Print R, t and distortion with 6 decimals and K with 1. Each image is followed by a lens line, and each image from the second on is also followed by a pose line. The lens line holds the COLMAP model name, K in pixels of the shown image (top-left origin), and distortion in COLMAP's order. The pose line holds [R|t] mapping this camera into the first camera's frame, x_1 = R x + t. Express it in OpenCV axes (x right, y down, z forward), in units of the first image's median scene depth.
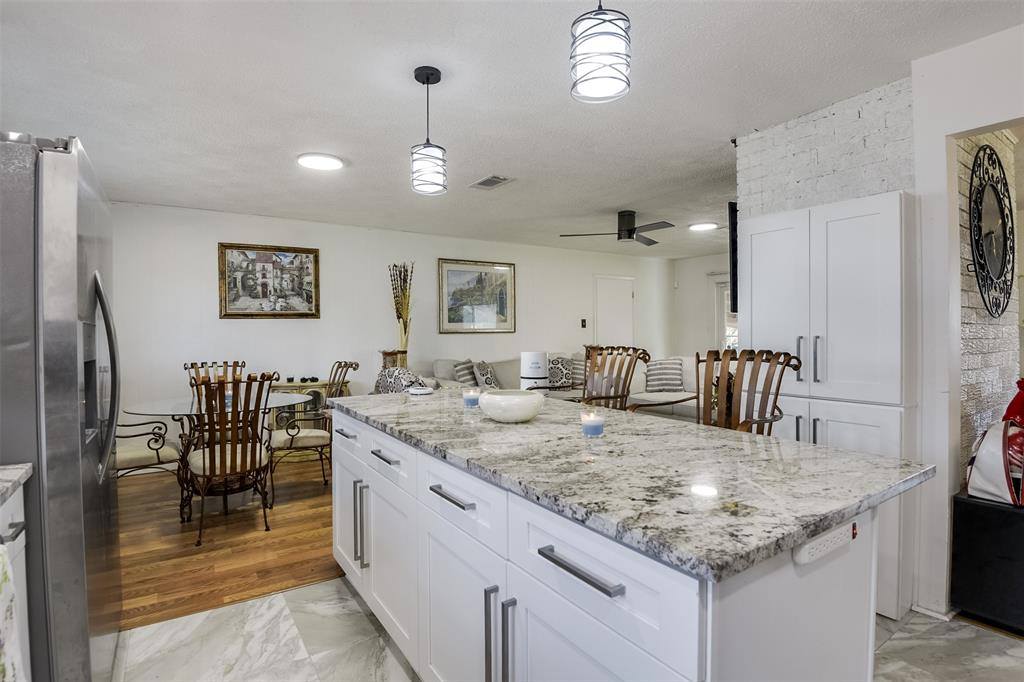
lens RADIAL K [[534.8, 0, 512.0], [0, 534.8, 341.0], [0, 0, 1]] dist [-0.027983, -0.000145]
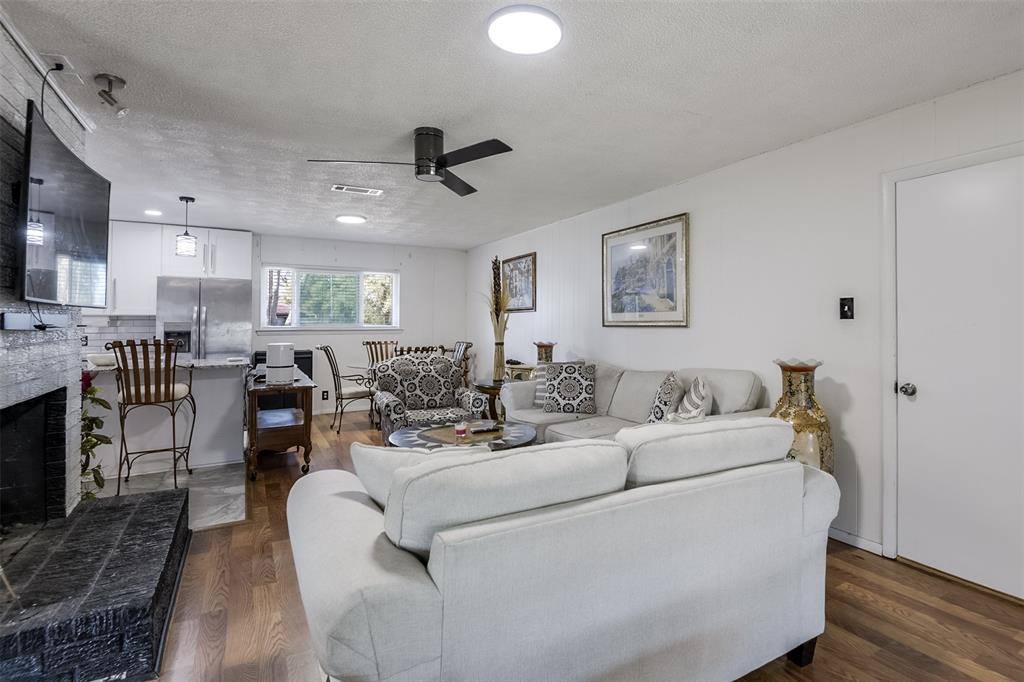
lens RADIAL K [[502.3, 0, 515.0], [0, 502.3, 320.1], [0, 0, 1]] dist [0.000299, -0.000223]
pose [[-0.103866, 0.004988, -0.994579, 0.742031], [-0.013816, 0.999884, 0.006457, -0.031894], [0.994495, 0.014412, -0.103785, 1.104401]]
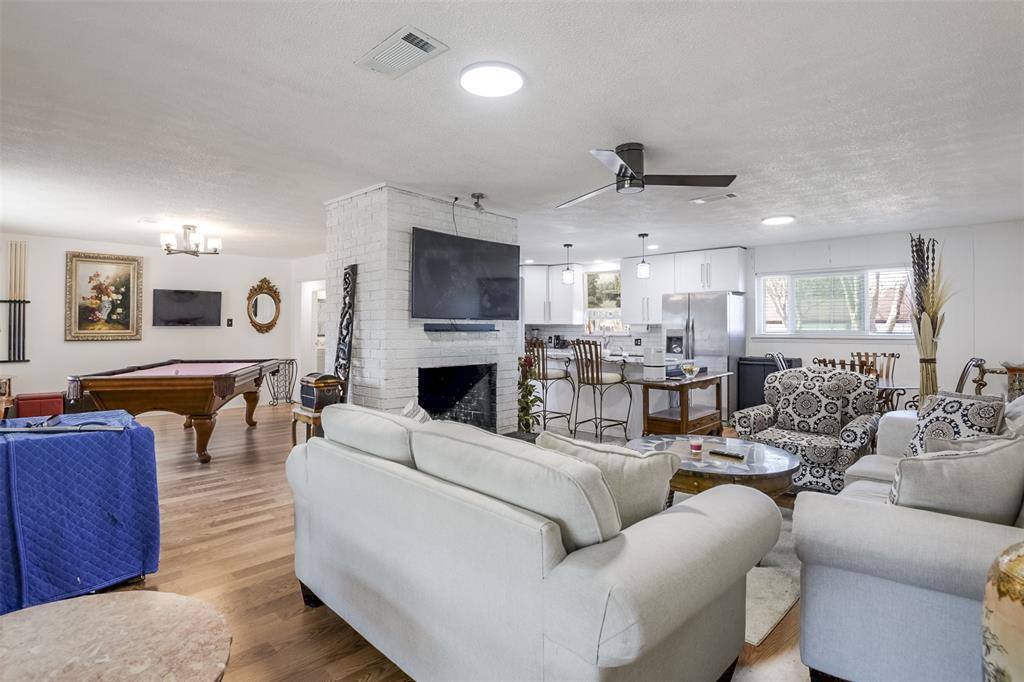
lens RADIAL K [[502.3, 0, 515.0], [0, 502.3, 320.1], [0, 0, 1]] dist [0.000299, -0.000223]
pose [[-0.983021, -0.000024, -0.183492, 0.433895], [0.000872, 0.999988, -0.004801, -0.029575], [0.183490, -0.004879, -0.983009, 1.508320]]
